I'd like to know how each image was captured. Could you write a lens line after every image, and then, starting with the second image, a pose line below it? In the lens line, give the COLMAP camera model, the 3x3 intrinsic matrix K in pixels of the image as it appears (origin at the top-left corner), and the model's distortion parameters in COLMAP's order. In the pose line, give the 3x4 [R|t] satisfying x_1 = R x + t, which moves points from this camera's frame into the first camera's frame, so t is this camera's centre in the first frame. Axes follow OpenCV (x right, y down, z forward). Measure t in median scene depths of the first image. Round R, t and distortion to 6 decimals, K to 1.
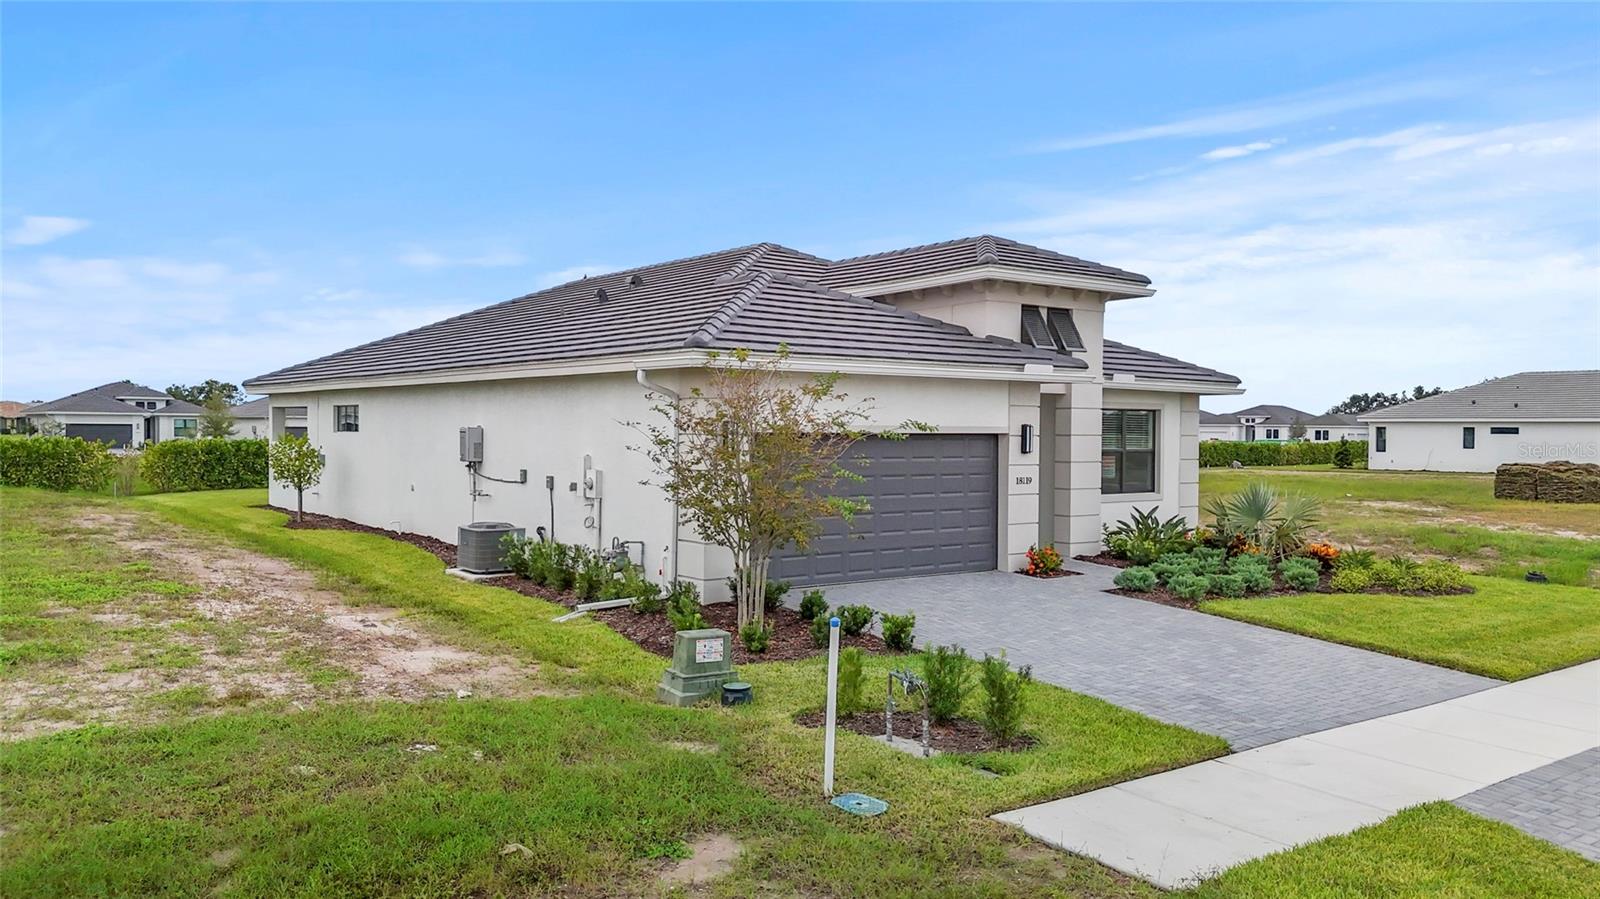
lens RADIAL K [[1176.4, 0, 800.0], [0, 1176.4, 449.5], [0, 0, 1]] dist [0.068105, -0.066392]
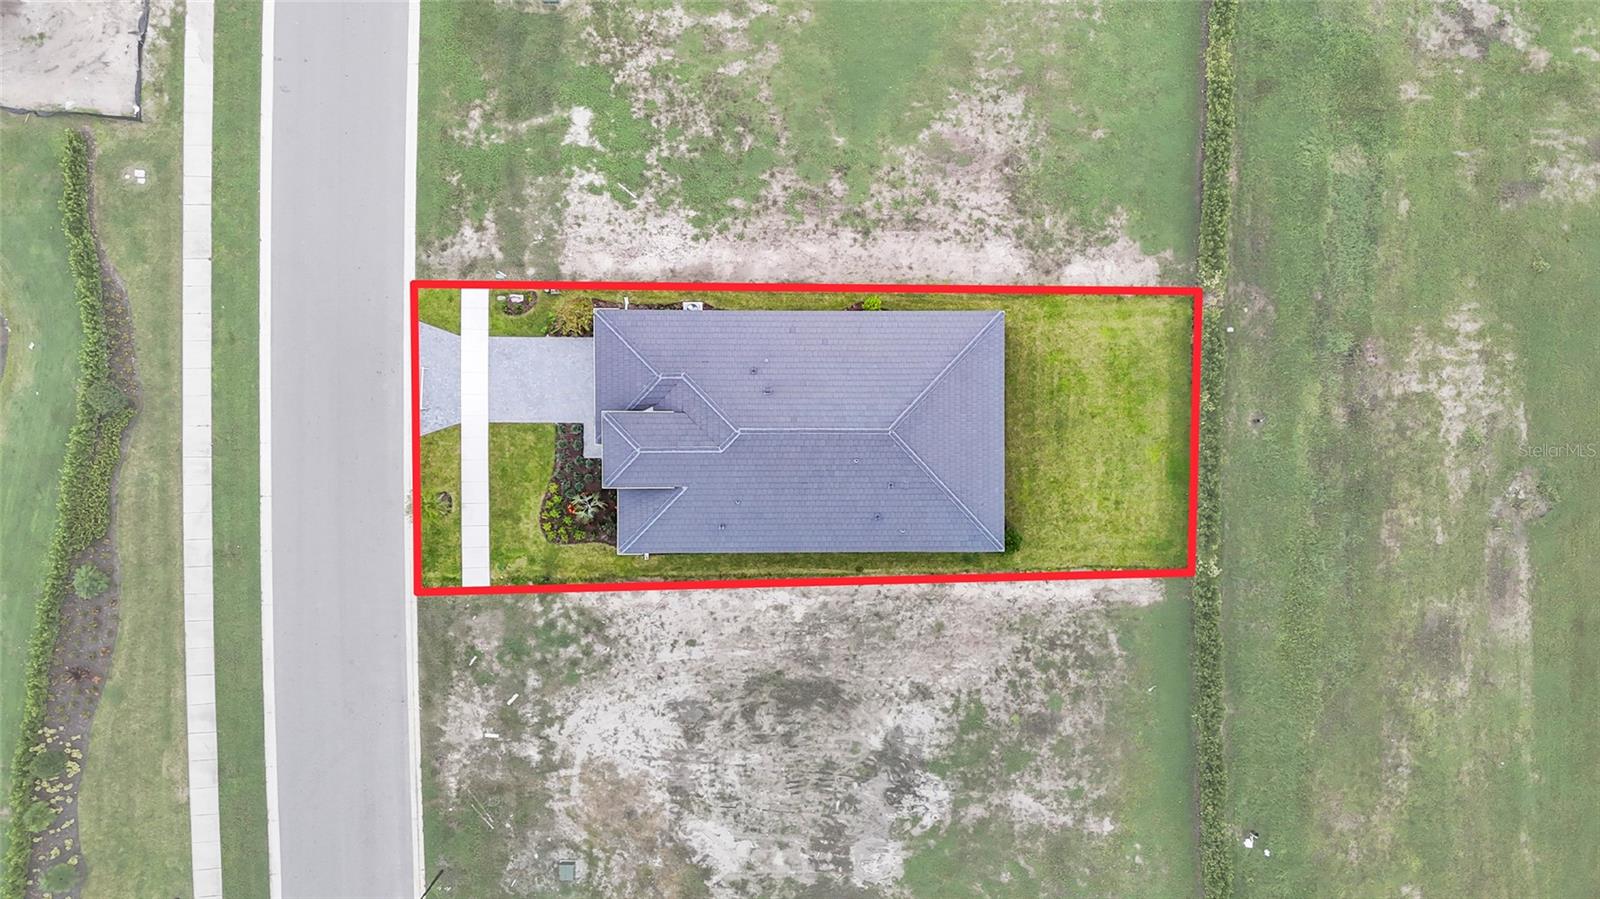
lens RADIAL K [[1176.4, 0, 800.0], [0, 1176.4, 449.5], [0, 0, 1]] dist [0.068105, -0.066392]
pose [[-0.603875, 0.796579, -0.028227, -0.007965], [-0.060926, -0.010820, 0.998084, -3.371520], [0.794747, 0.604438, 0.055066, 1.220957]]
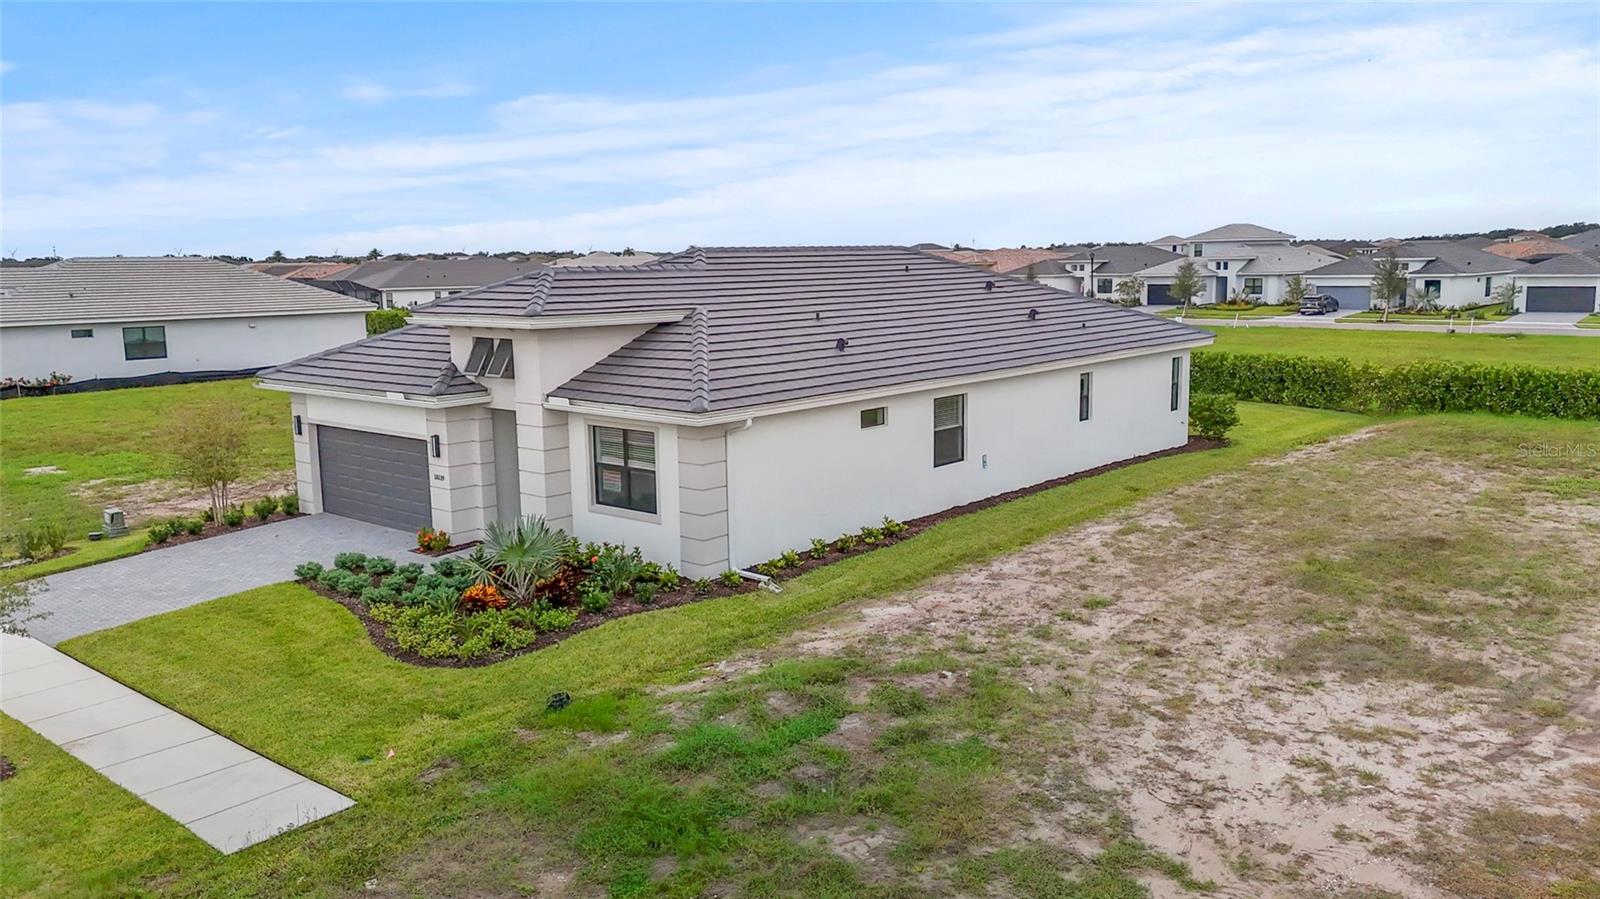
lens RADIAL K [[1242.1, 0, 800.0], [0, 1242.1, 449.5], [0, 0, 1]] dist [0.056471, -0.039064]
pose [[0.199454, 0.138320, -0.970096, 1.502263], [0.001550, 0.989941, 0.141469, -0.186527], [0.979906, -0.029720, 0.197233, 1.048281]]
